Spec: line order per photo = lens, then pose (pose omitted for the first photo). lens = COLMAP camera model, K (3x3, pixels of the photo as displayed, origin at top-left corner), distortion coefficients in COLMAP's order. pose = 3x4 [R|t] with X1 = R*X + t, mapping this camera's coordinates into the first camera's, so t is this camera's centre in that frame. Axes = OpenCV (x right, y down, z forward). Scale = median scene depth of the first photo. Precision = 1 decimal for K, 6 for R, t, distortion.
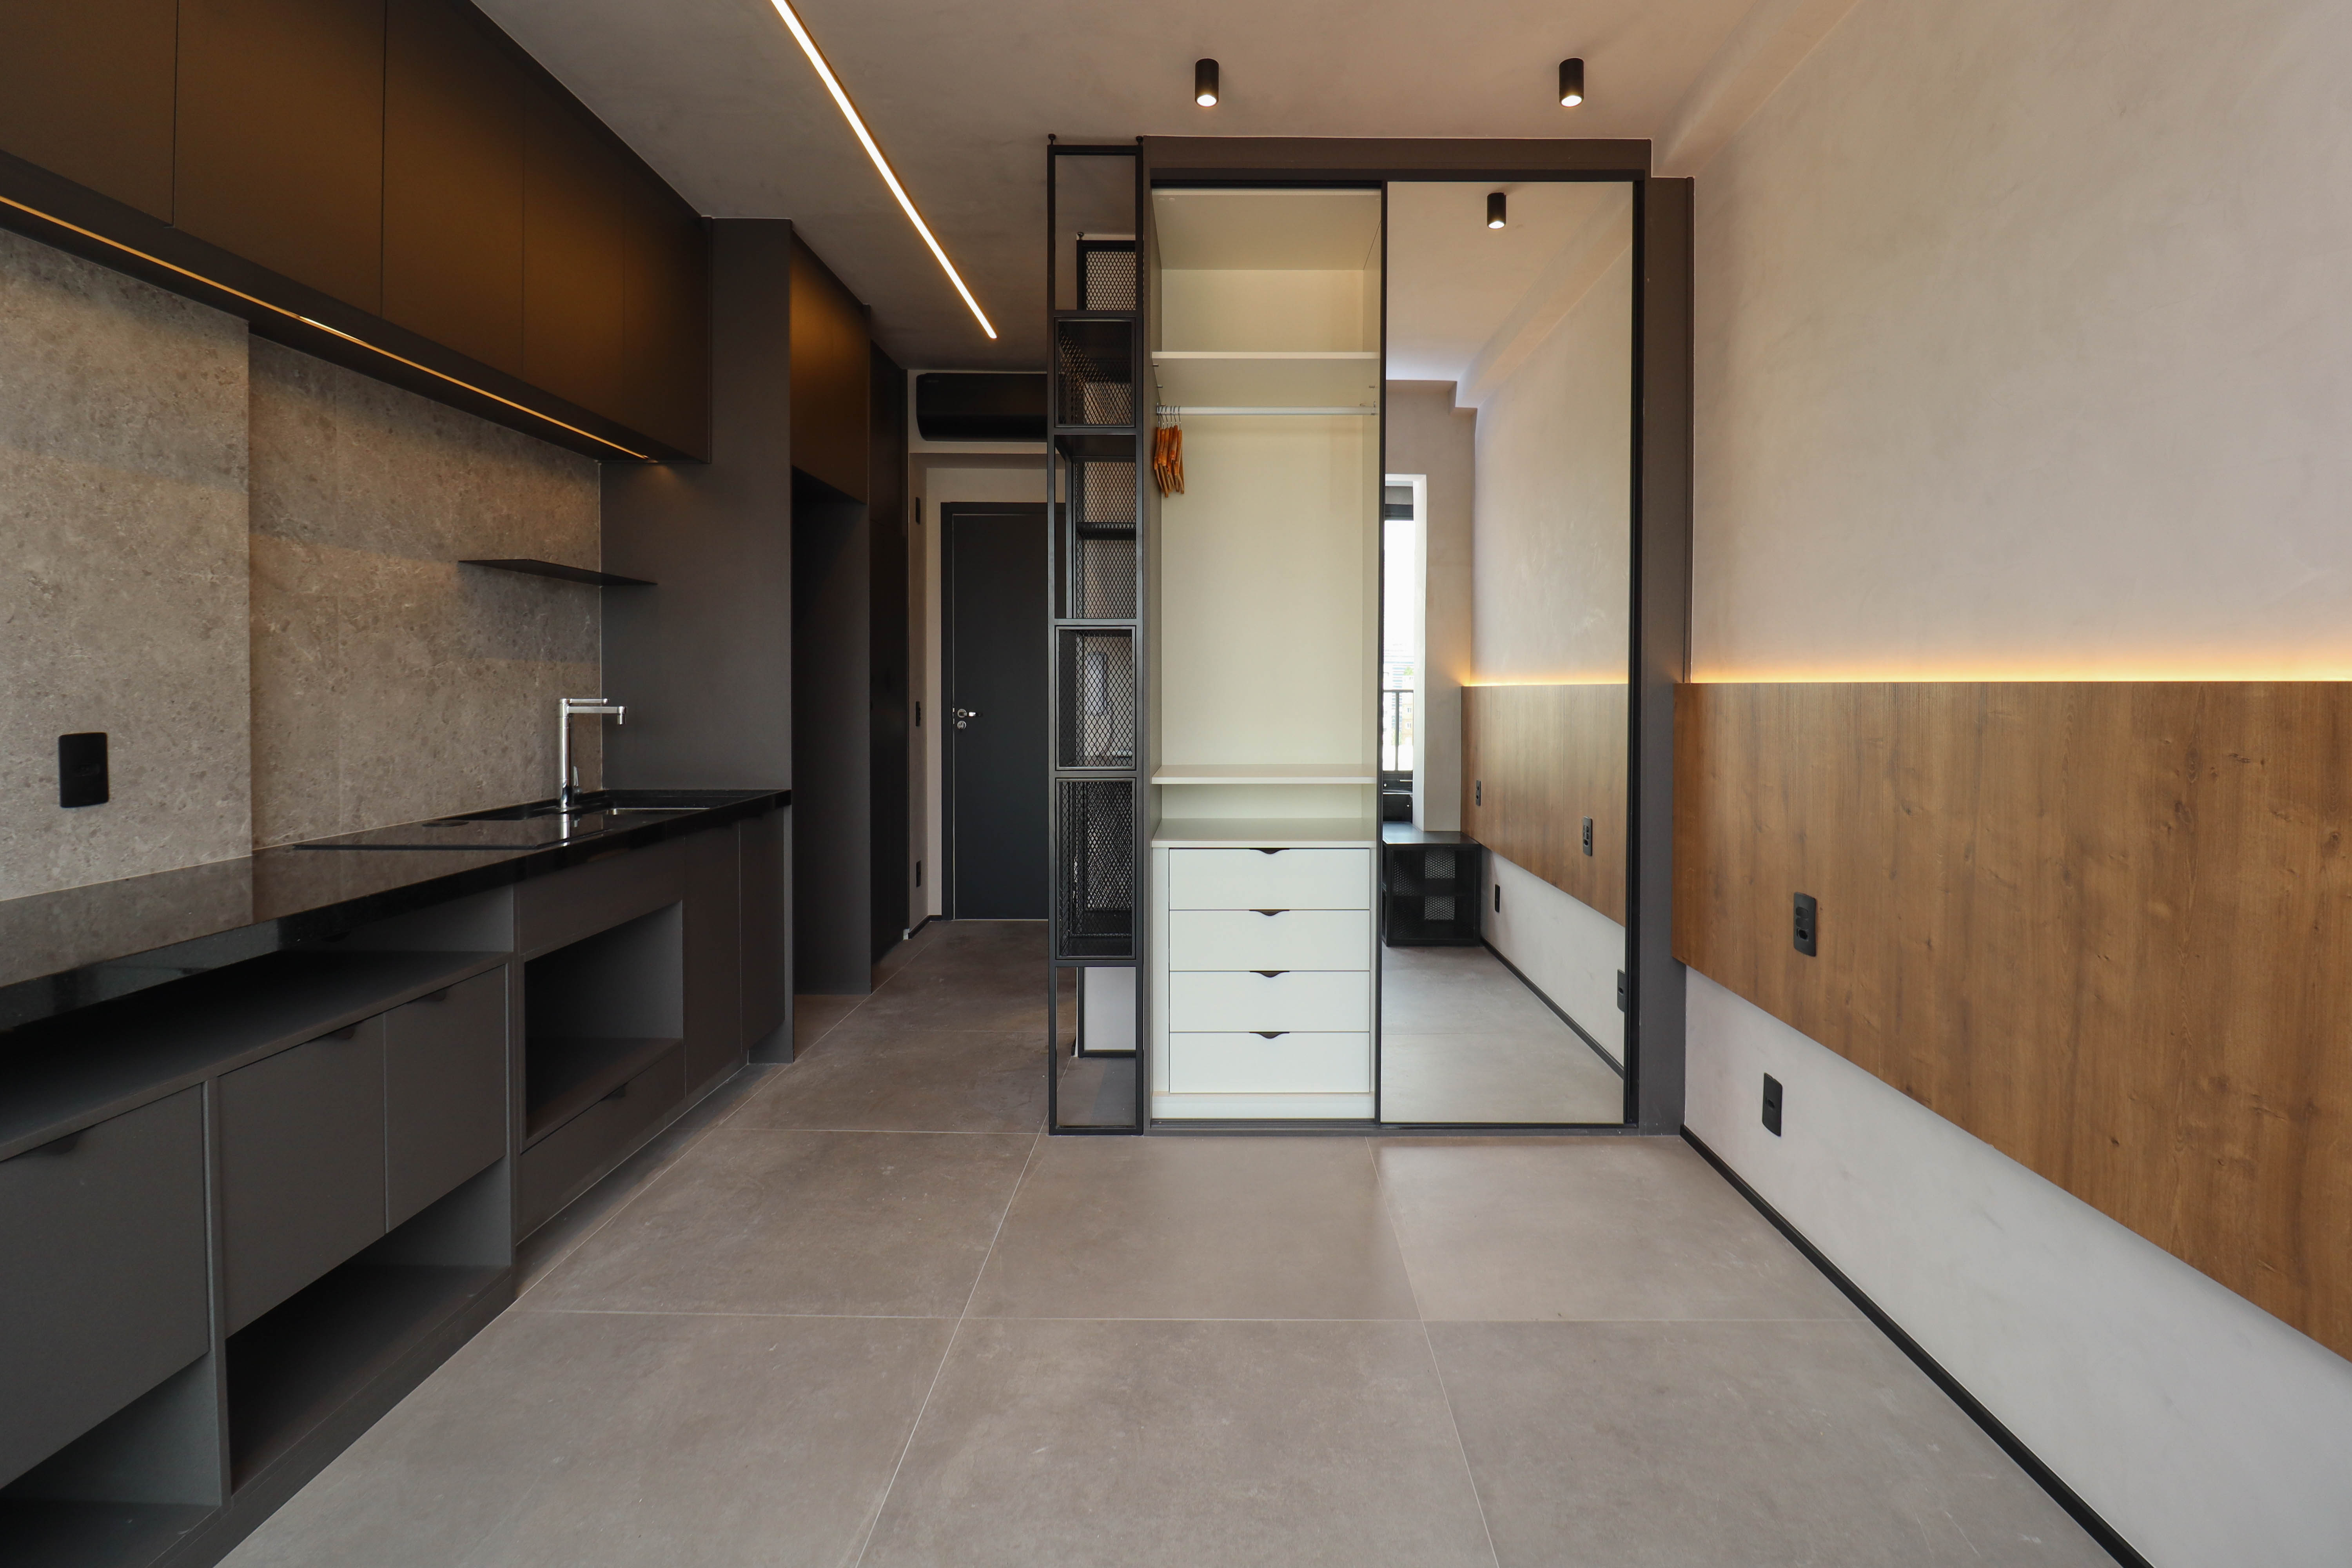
lens RADIAL K [[1131.7, 0, 1226.2], [0, 1131.7, 700.0], [0, 0, 1]] dist [0.003236, -0.013855]
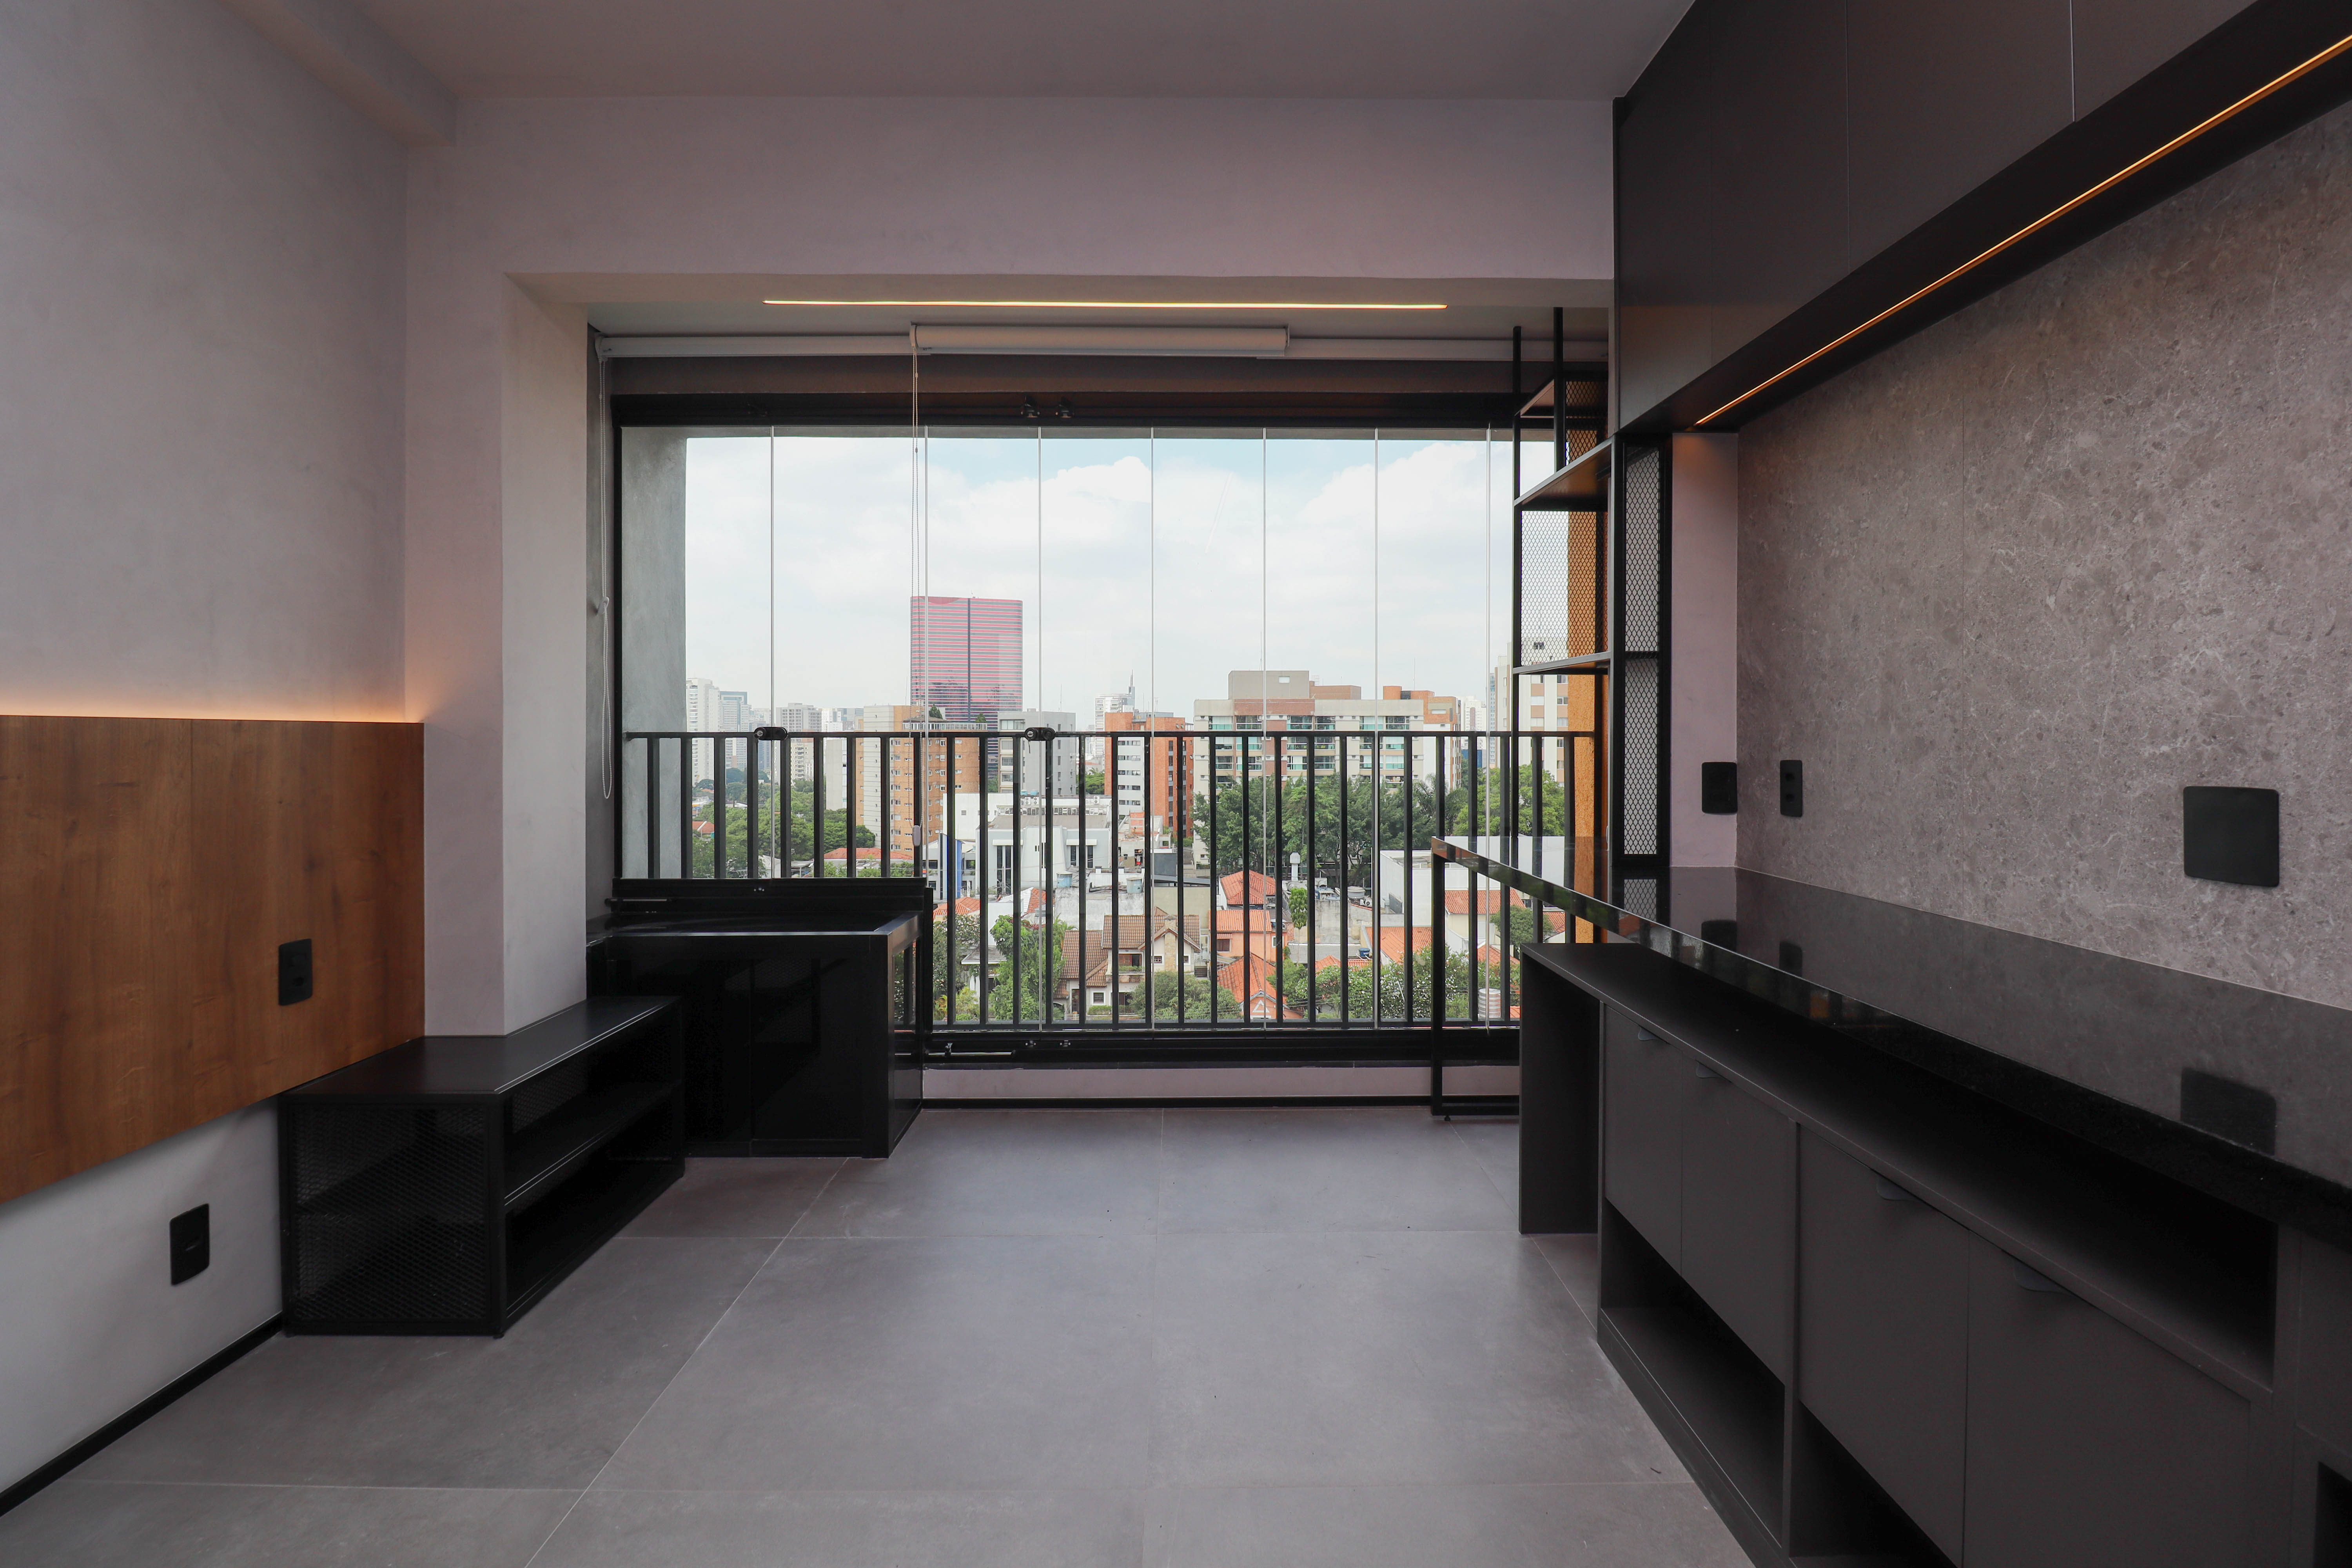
lens RADIAL K [[1090.4, 0, 1197.2], [0, 1090.4, 739.1], [0, 0, 1]] dist [0.001068, -0.011256]
pose [[-0.999774, -0.001519, -0.021189, -0.218401], [-0.001885, 0.999849, 0.017246, -0.007224], [0.021160, 0.017282, -0.999627, 1.171842]]
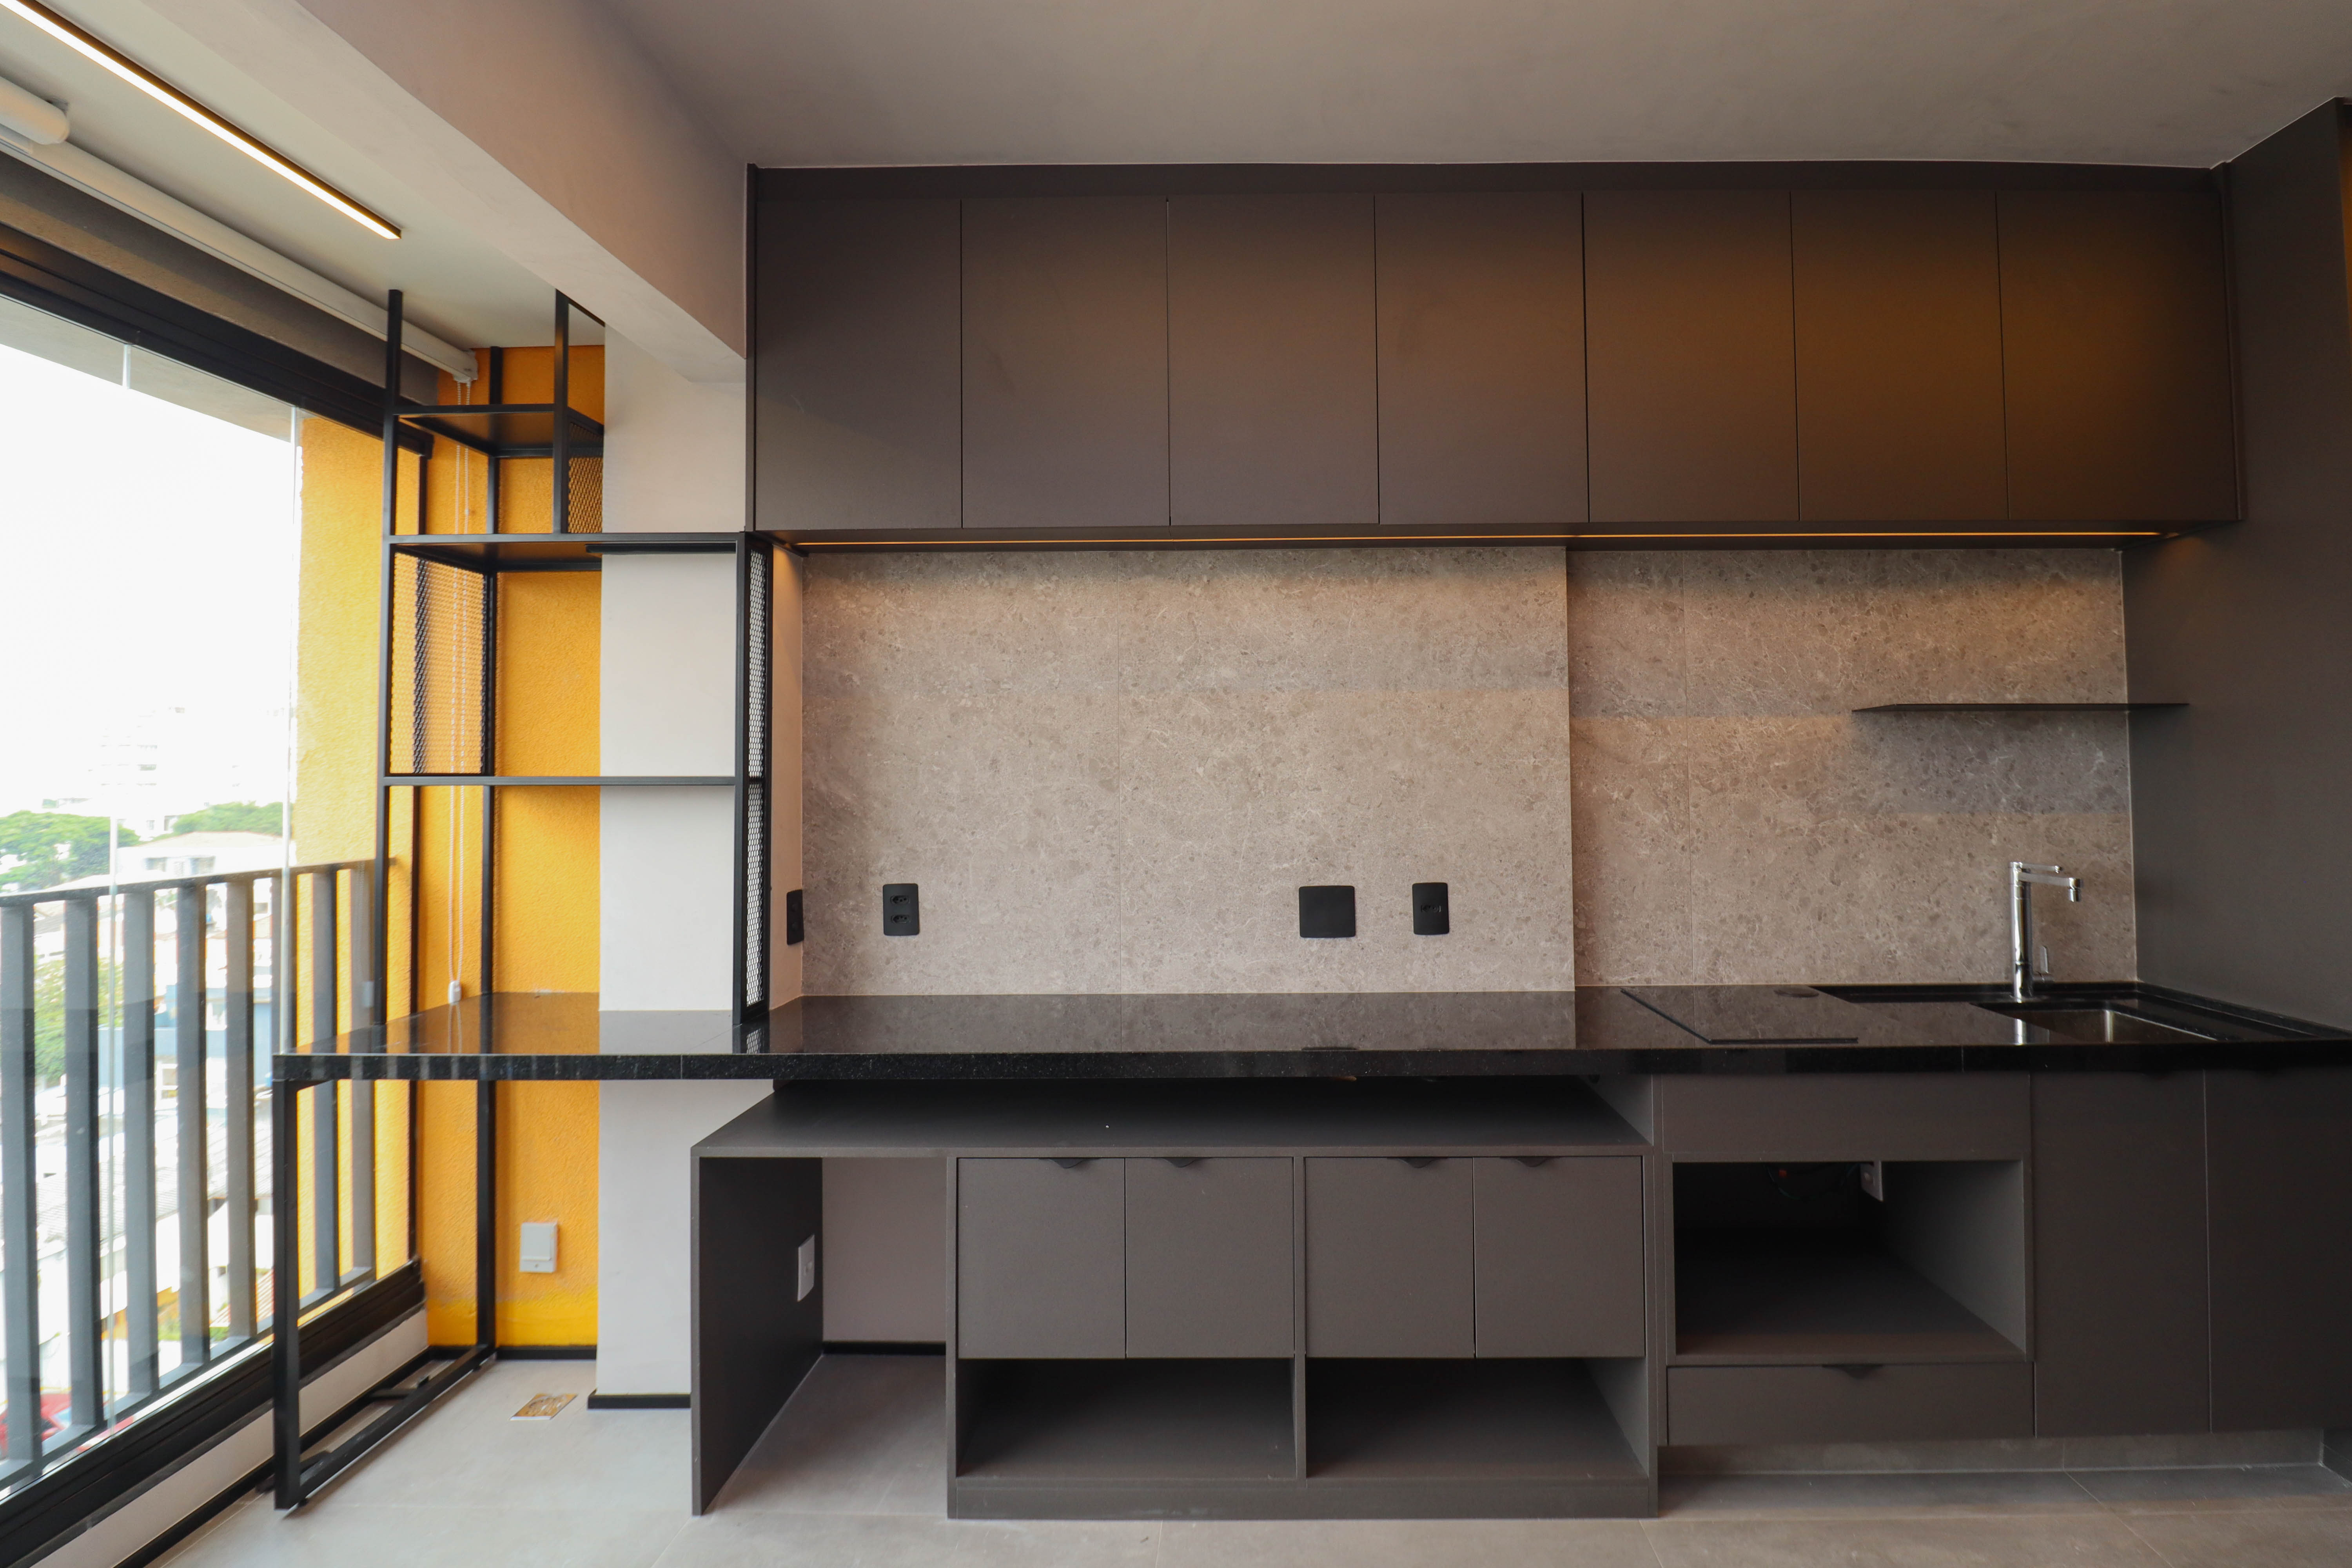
lens RADIAL K [[1106.3, 0, 1229.0], [0, 1106.3, 740.0], [0, 0, 1]] dist [0.003751, -0.013173]
pose [[-0.028235, -0.028054, -0.999208, 0.279551], [-0.003635, 0.999602, -0.027962, -0.080558], [0.999595, 0.002842, -0.028325, 0.576620]]
